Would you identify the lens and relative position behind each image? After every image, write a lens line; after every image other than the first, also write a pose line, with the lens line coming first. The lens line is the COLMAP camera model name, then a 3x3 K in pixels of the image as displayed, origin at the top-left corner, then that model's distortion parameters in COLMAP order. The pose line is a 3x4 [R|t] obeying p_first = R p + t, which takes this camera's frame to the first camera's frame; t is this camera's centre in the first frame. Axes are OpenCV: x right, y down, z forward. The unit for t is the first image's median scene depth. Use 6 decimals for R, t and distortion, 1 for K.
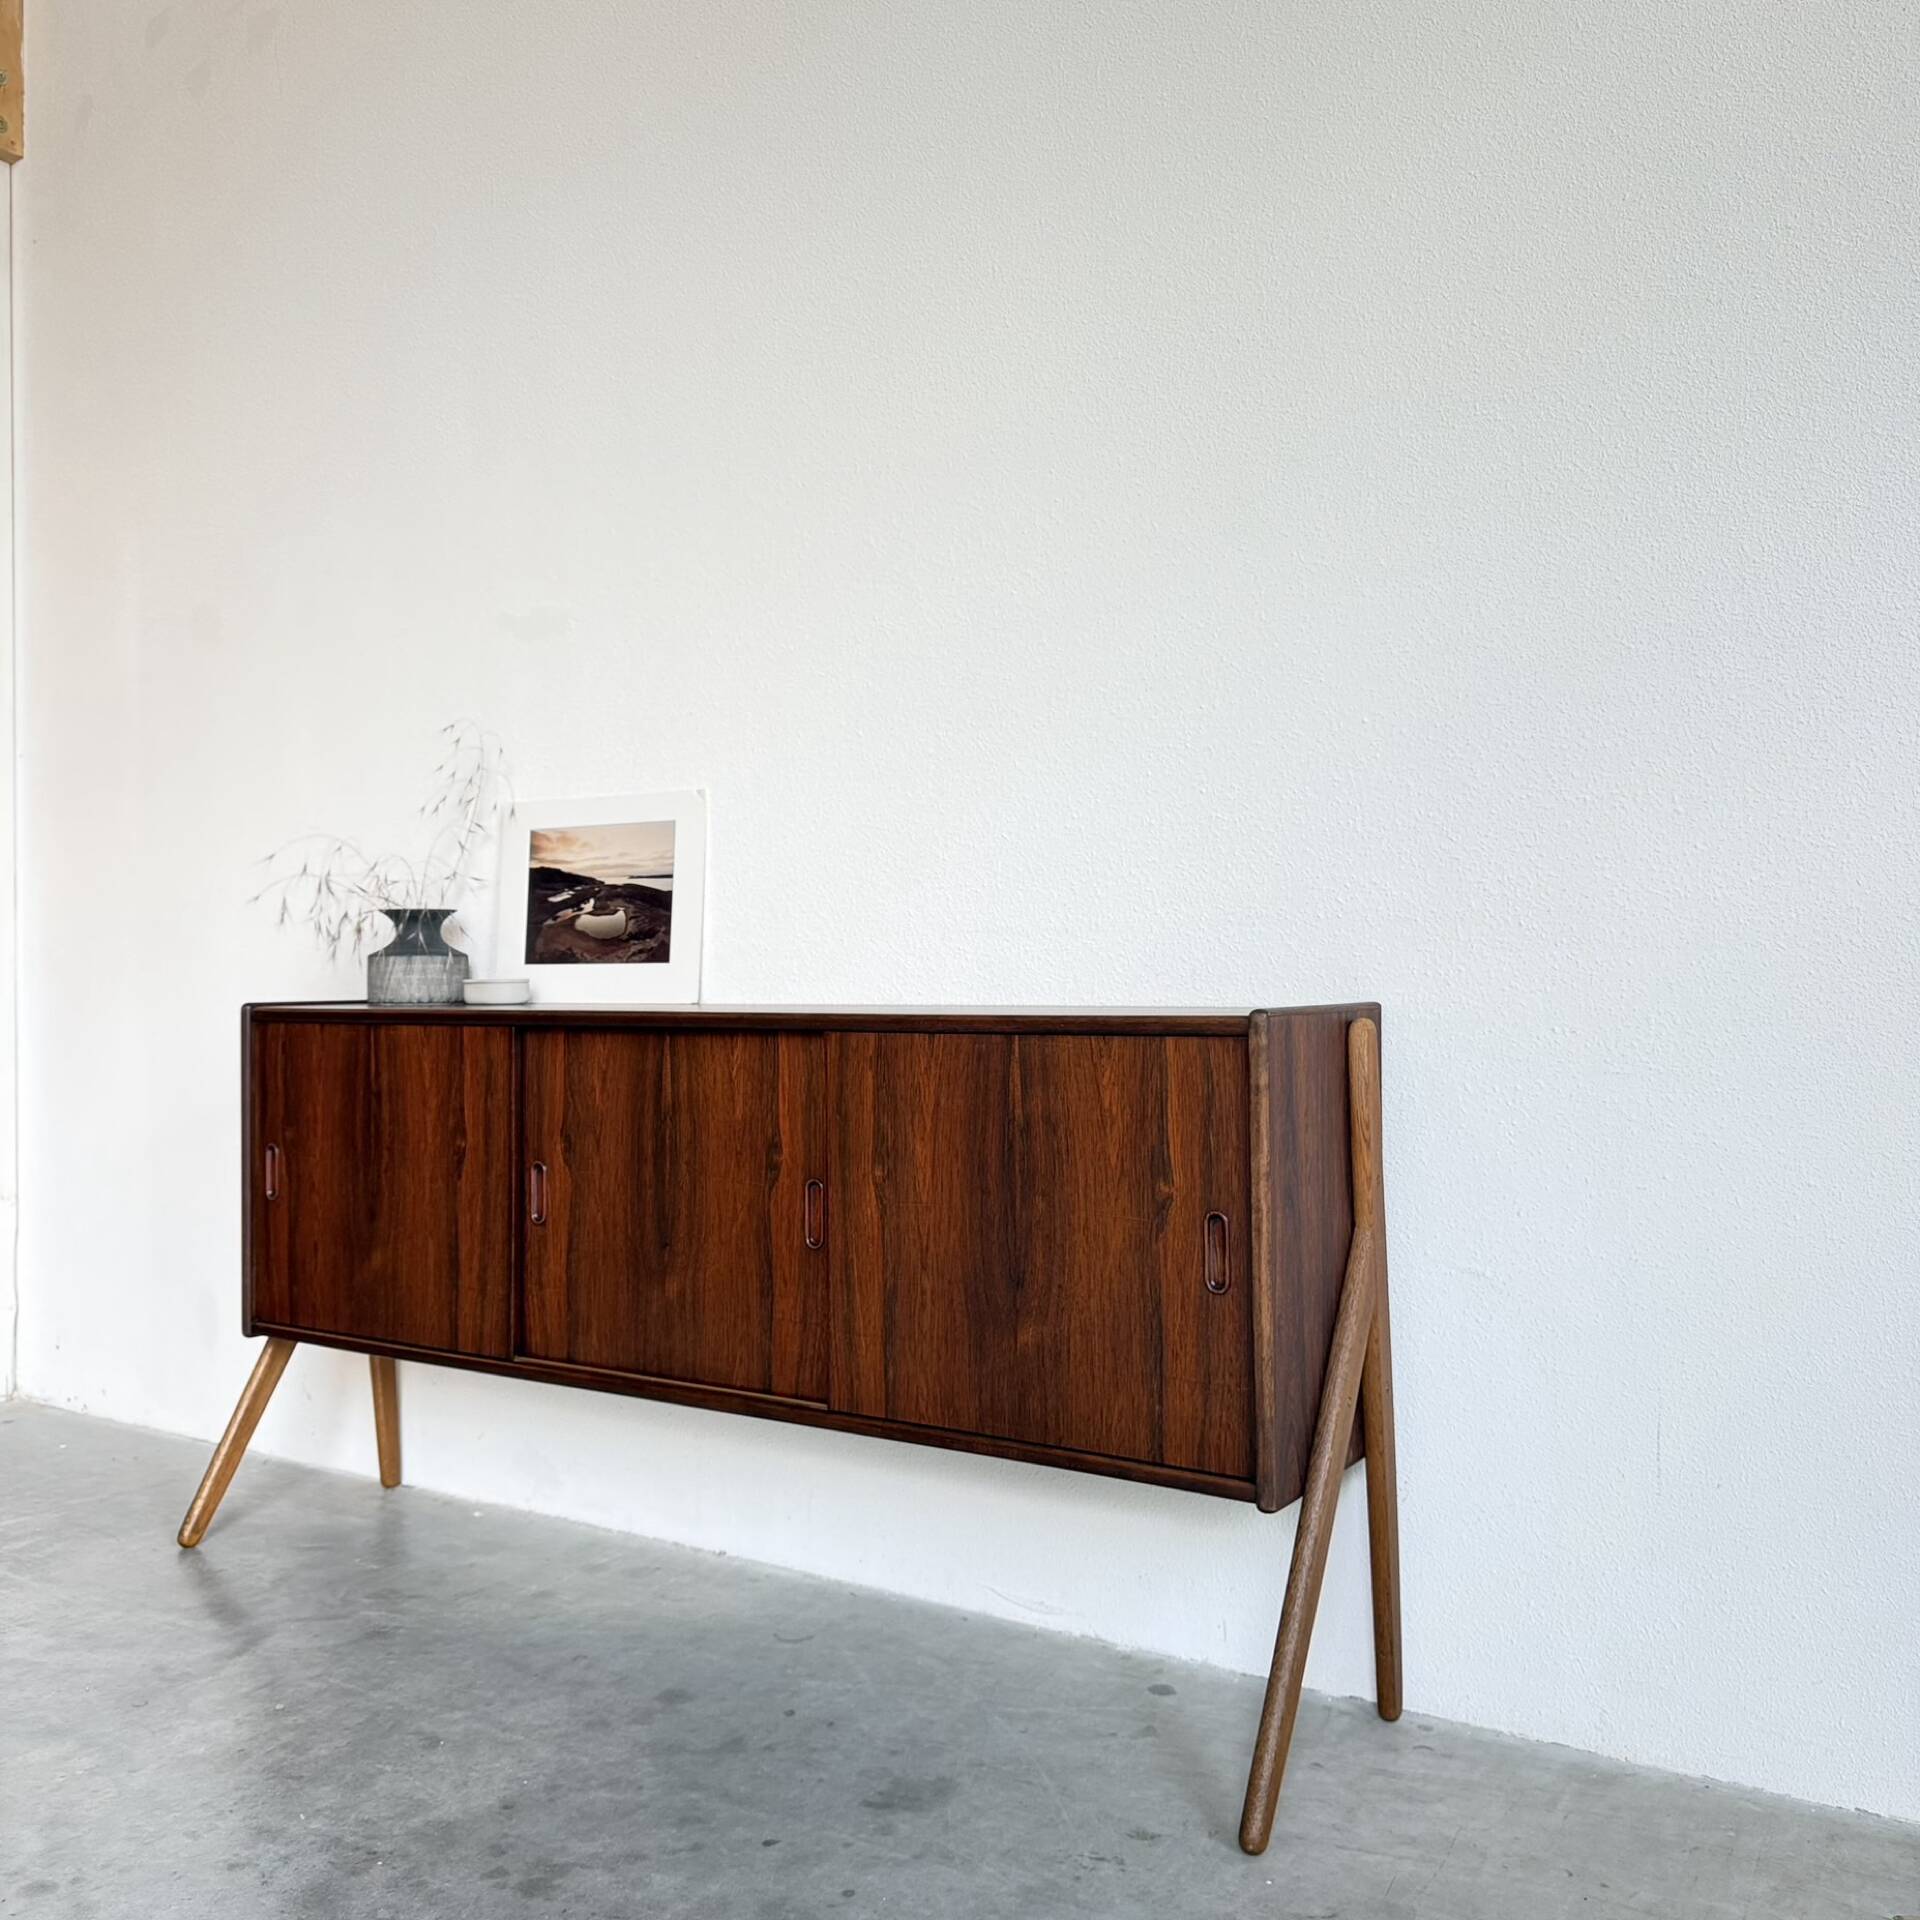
lens RADIAL K [[1788.2, 0, 957.6], [0, 1788.2, 966.1], [0, 0, 1]] dist [0.170601, -0.345664]
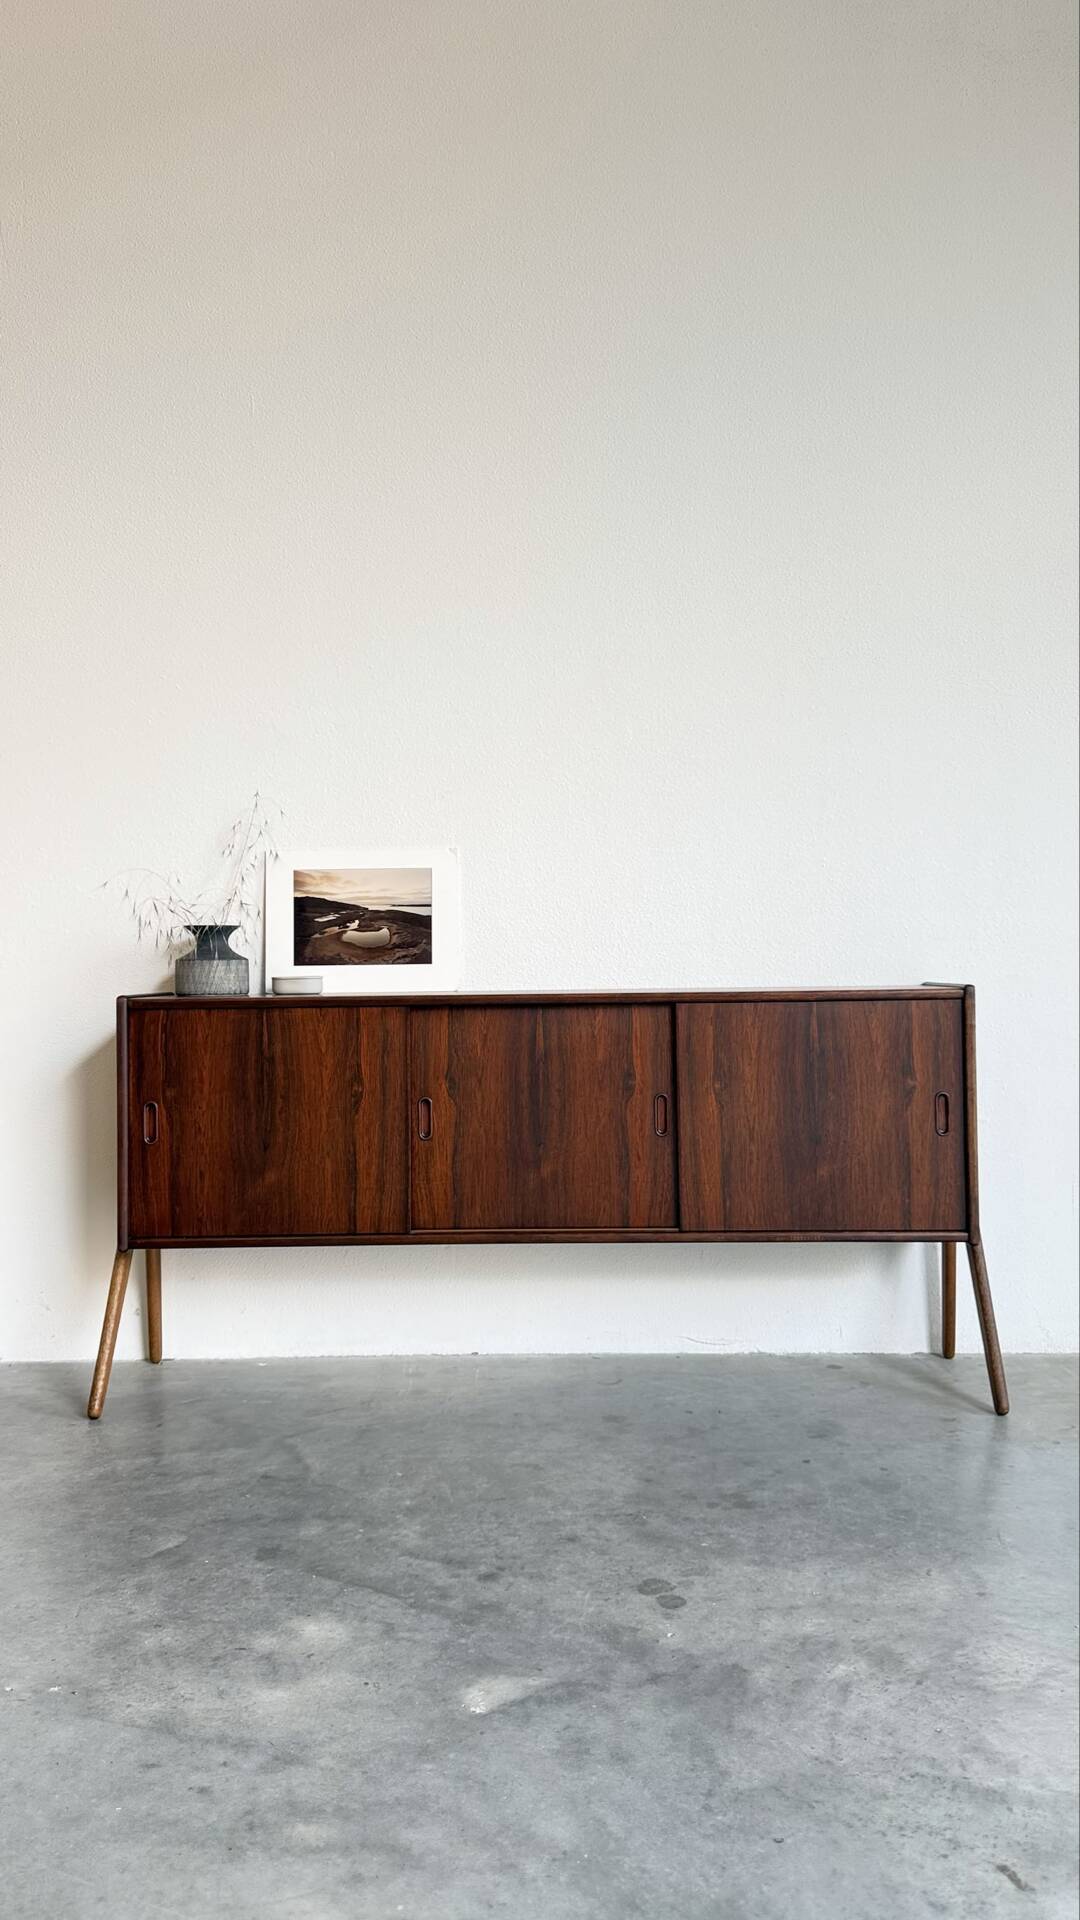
lens RADIAL K [[1339.0, 0, 538.5], [0, 1339.0, 960.1], [0, 0, 1]] dist [0.171864, -0.362085]
pose [[0.845573, -0.001609, 0.533857, -0.767509], [0.006533, 0.999952, -0.007335, 0.004325], [-0.533820, 0.009690, 0.845543, 0.016934]]
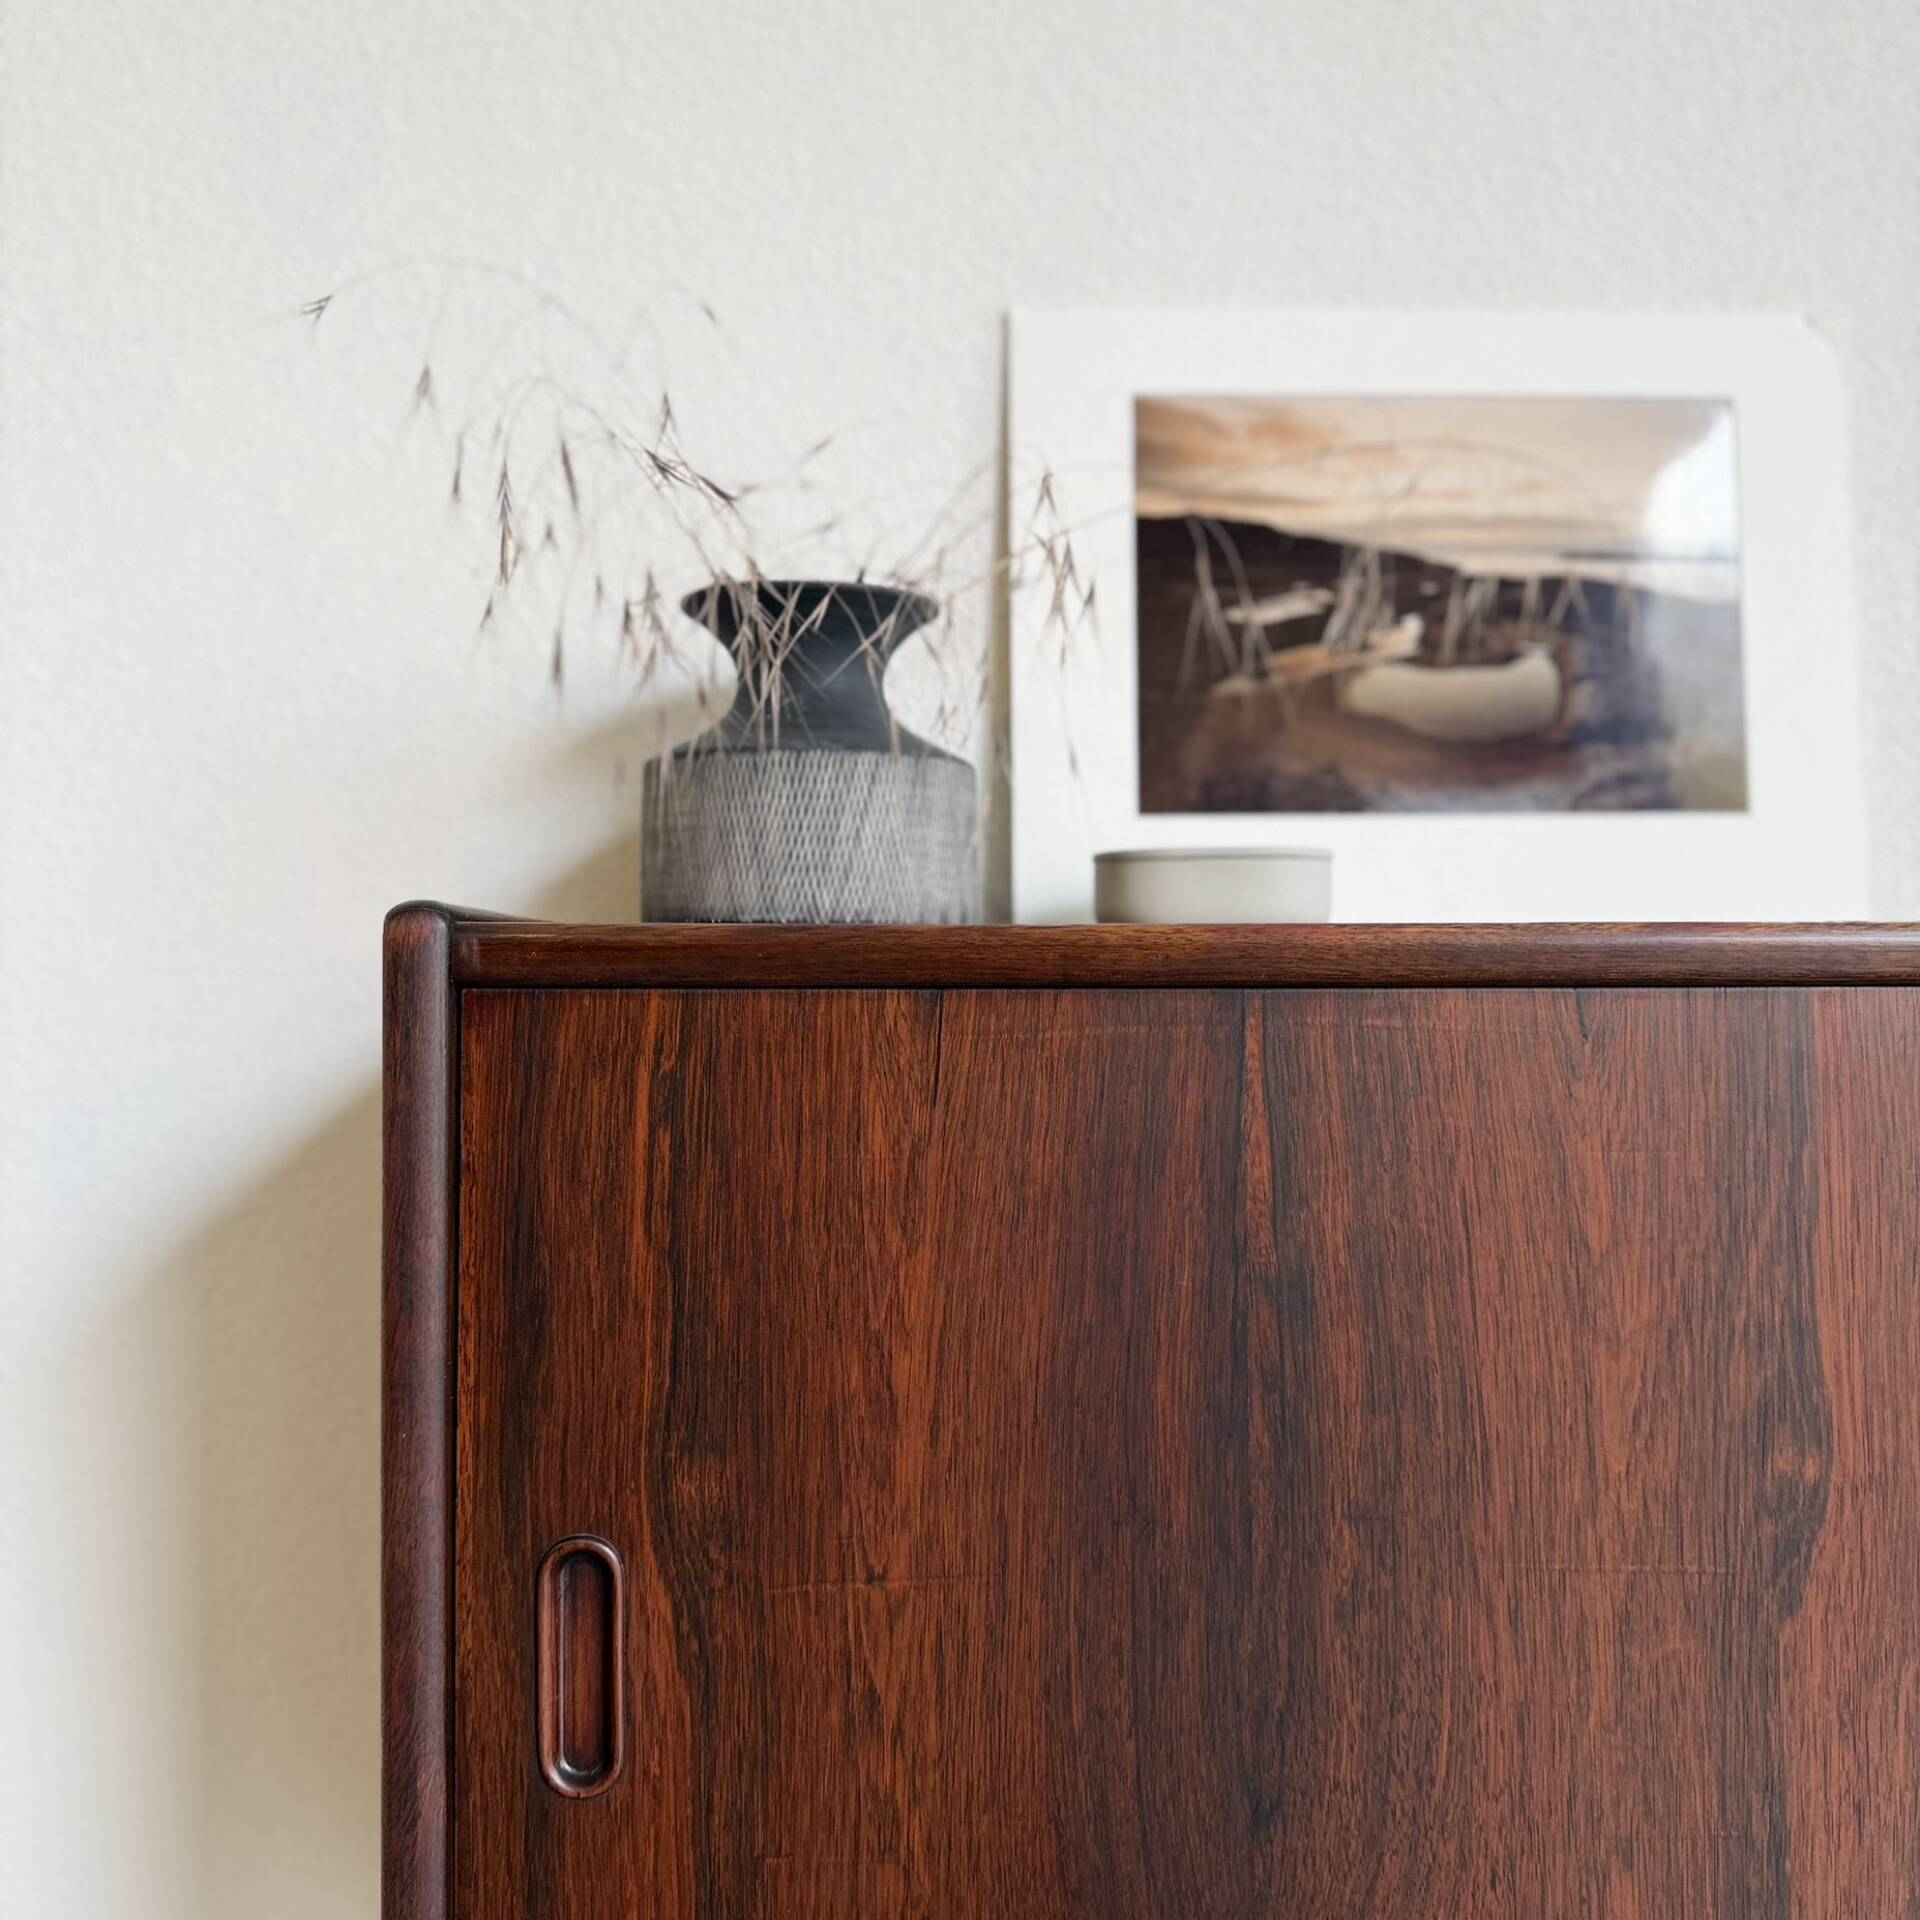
lens RADIAL K [[1832.3, 0, 959.7], [0, 1832.3, 959.9], [0, 0, 1]] dist [0.081372, -0.156674]
pose [[0.811318, 0.011689, 0.584488, -0.544503], [-0.003803, 0.999884, -0.014717, 0.035121], [-0.584592, 0.009718, 0.811269, 0.912866]]
